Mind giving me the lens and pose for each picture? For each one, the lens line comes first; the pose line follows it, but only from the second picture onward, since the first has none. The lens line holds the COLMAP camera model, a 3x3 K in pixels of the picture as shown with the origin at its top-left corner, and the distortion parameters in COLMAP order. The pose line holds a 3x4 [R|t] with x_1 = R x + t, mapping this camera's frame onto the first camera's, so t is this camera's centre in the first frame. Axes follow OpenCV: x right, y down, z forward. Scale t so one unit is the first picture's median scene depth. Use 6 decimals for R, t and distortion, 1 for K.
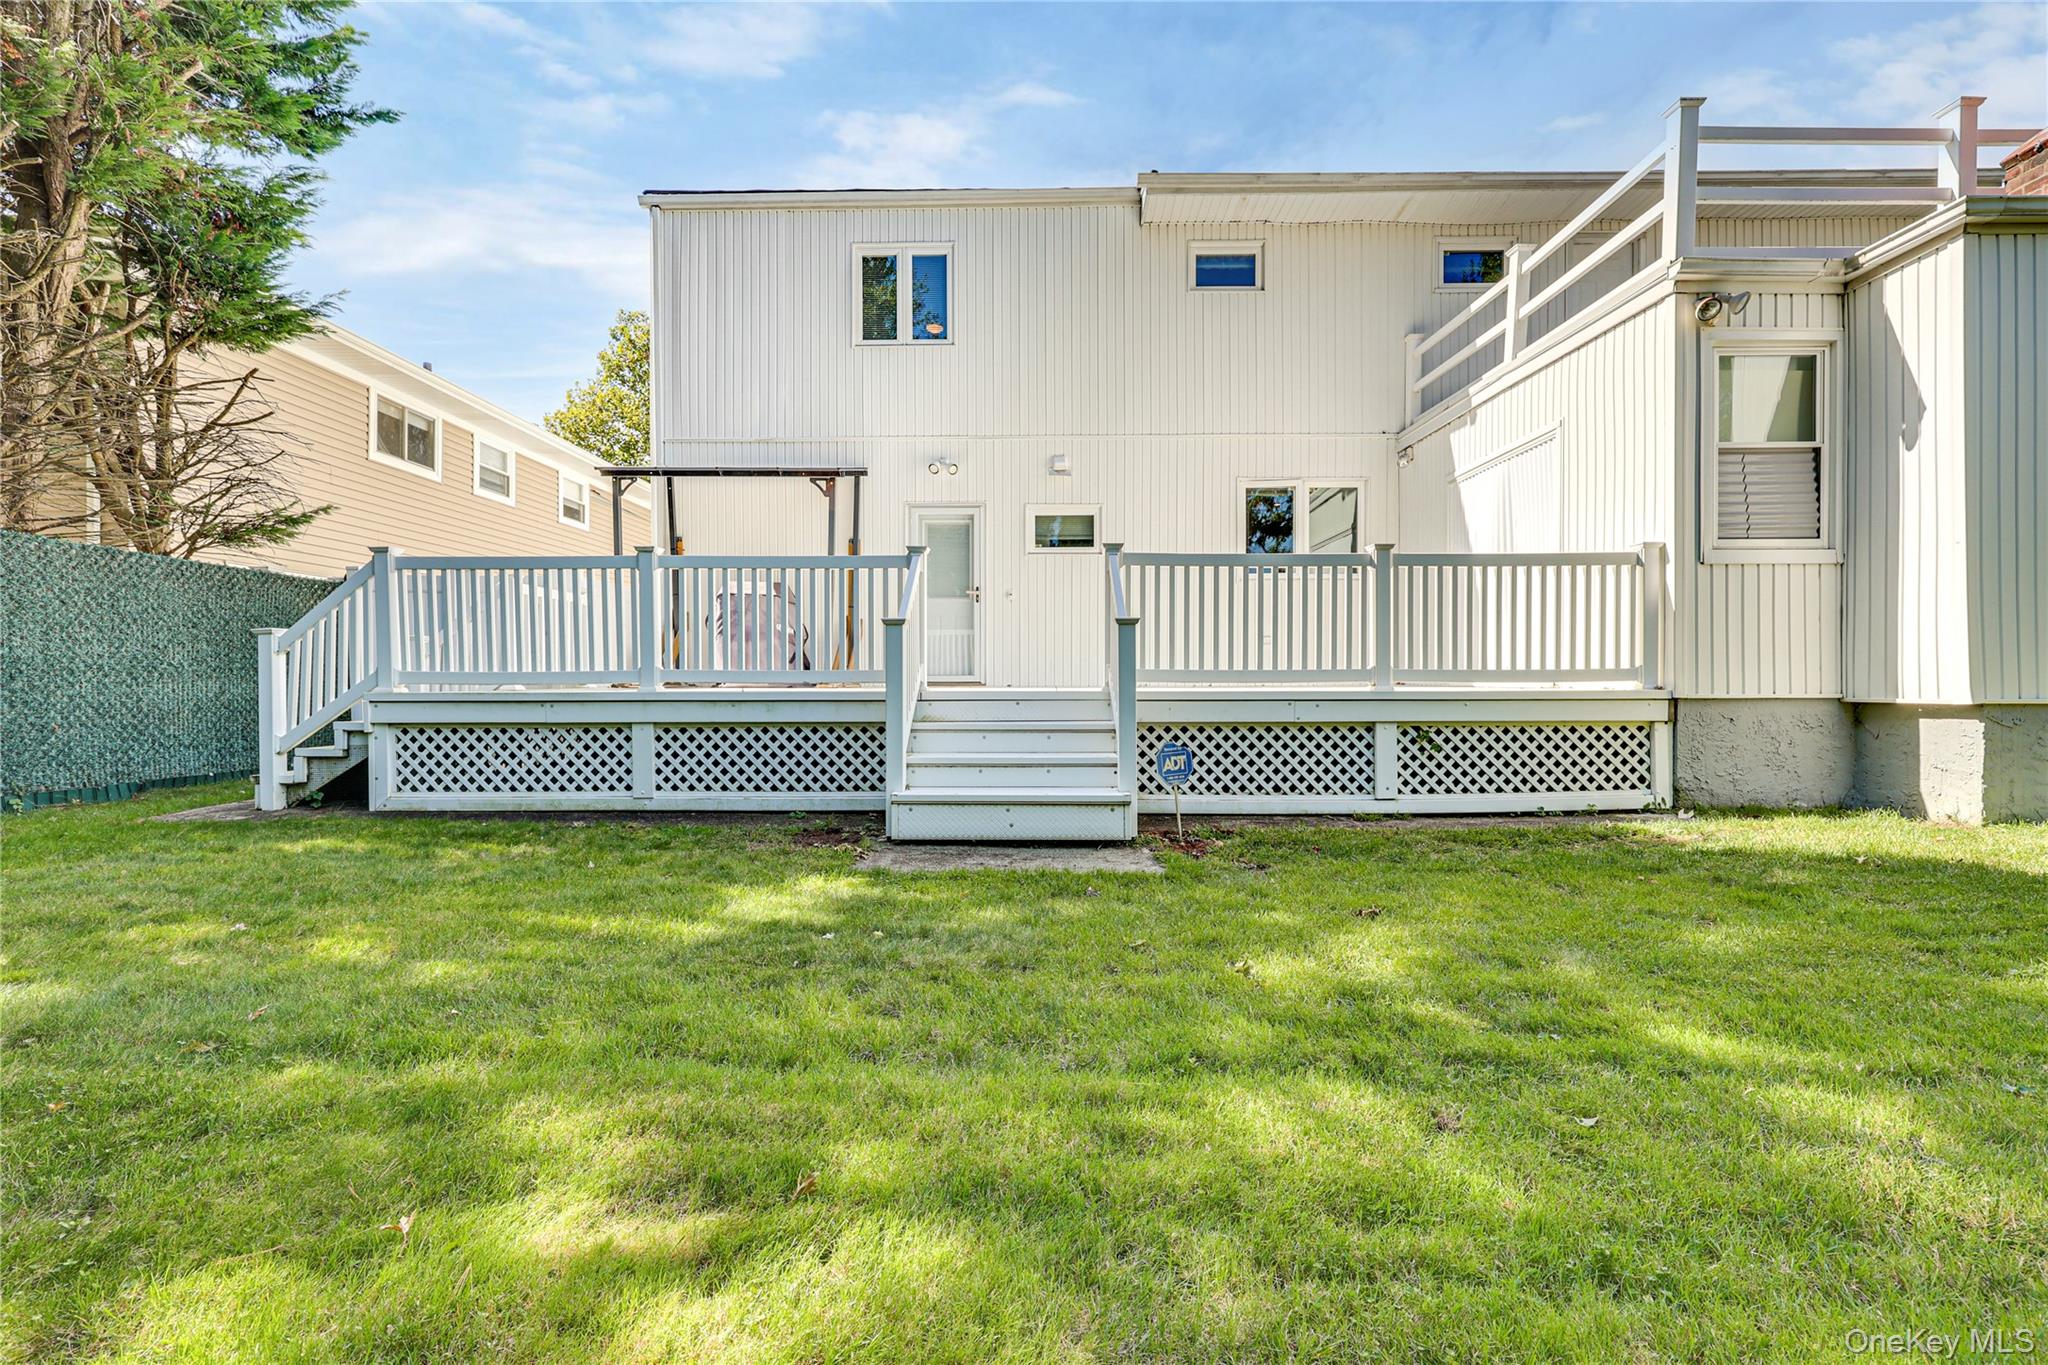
lens RADIAL K [[861.1, 0, 1024.0], [0, 861.1, 682.5], [0, 0, 1]] dist [0.002003, 0.000294]
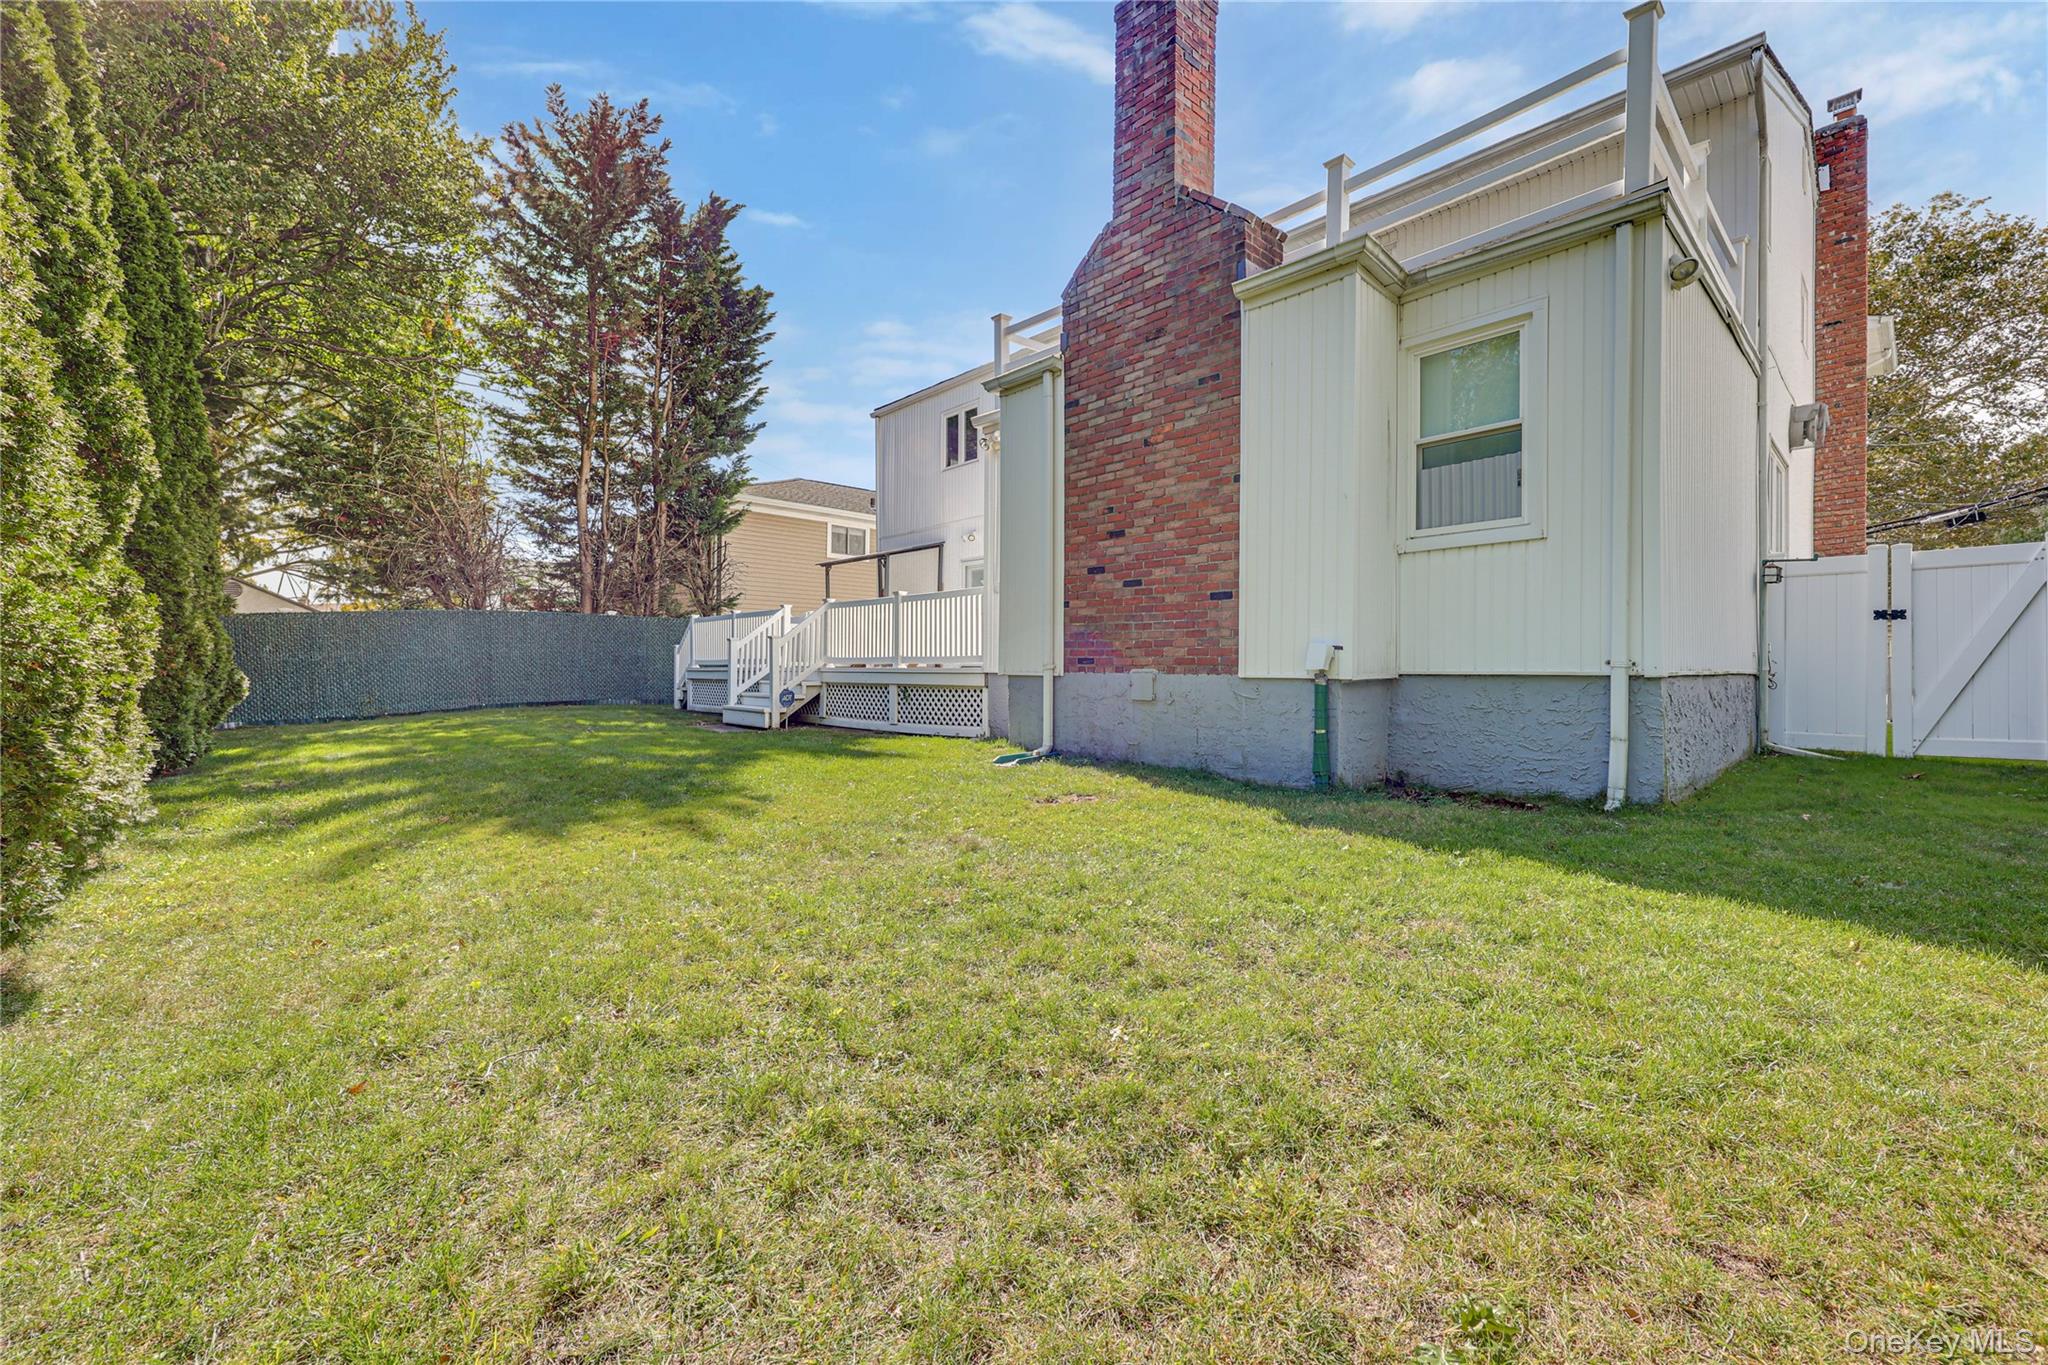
lens RADIAL K [[837.7, 0, 1026.0], [0, 837.7, 660.2], [0, 0, 1]] dist [0.001767, 0.000510]
pose [[0.687134, -0.005525, -0.726510, 1.704150], [0.004032, 0.999985, -0.003792, 0.001552], [0.726520, -0.000324, 0.687146, -0.068226]]
